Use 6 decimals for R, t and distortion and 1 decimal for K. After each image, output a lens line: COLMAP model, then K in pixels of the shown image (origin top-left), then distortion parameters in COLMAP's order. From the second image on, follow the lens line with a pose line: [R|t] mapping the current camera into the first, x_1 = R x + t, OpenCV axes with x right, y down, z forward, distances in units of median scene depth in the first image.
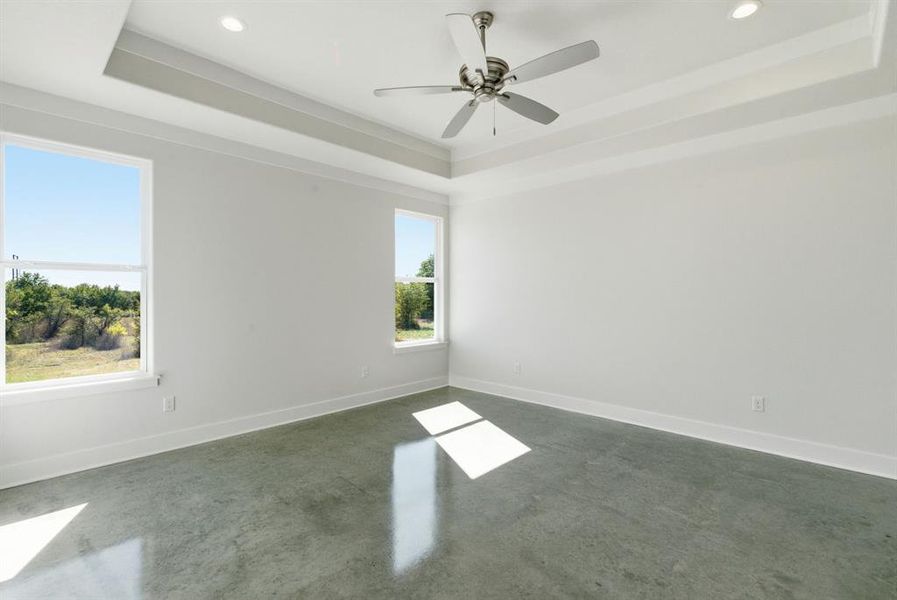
lens RADIAL K [[409.4, 0, 444.9], [0, 409.4, 302.0], [0, 0, 1]] dist [0.001860, -0.000121]
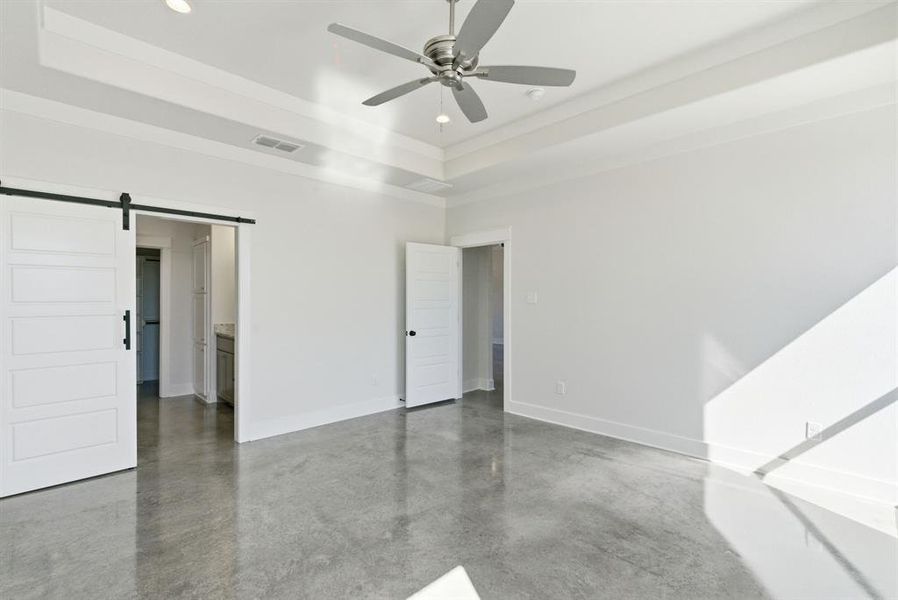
lens RADIAL K [[409.8, 0, 445.4], [0, 409.8, 302.0], [0, 0, 1]] dist [0.001860, -0.000121]
pose [[-0.999151, -0.003980, 0.041016, 0.081427], [-0.003363, 0.999880, 0.015107, -0.034737], [-0.041071, 0.014956, -0.999044, 2.111269]]
